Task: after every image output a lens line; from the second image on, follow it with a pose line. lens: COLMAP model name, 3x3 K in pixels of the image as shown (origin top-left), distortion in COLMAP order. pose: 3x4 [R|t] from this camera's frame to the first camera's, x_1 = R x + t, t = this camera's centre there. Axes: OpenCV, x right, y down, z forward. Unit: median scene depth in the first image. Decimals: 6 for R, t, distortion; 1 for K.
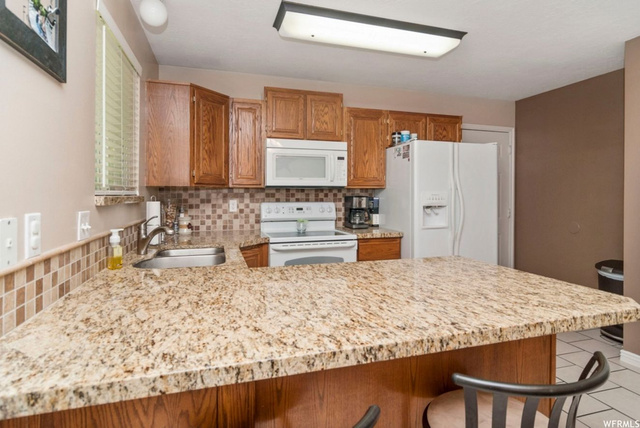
lens RADIAL K [[349.2, 0, 318.4], [0, 349.2, 193.1], [0, 0, 1]] dist [-0.002013, 0.000334]
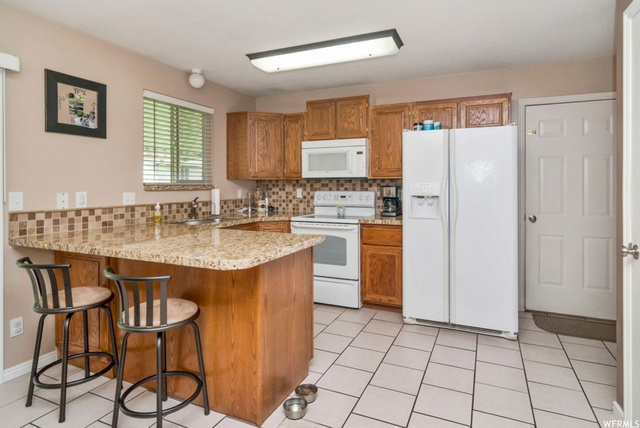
lens RADIAL K [[349.2, 0, 325.1], [0, 349.2, 187.6], [0, 0, 1]] dist [-0.002013, 0.000334]
pose [[0.758086, 0.003766, -0.652144, 0.704278], [0.003868, 0.999940, 0.010271, 0.001747], [0.652144, -0.010309, 0.758025, 0.055267]]
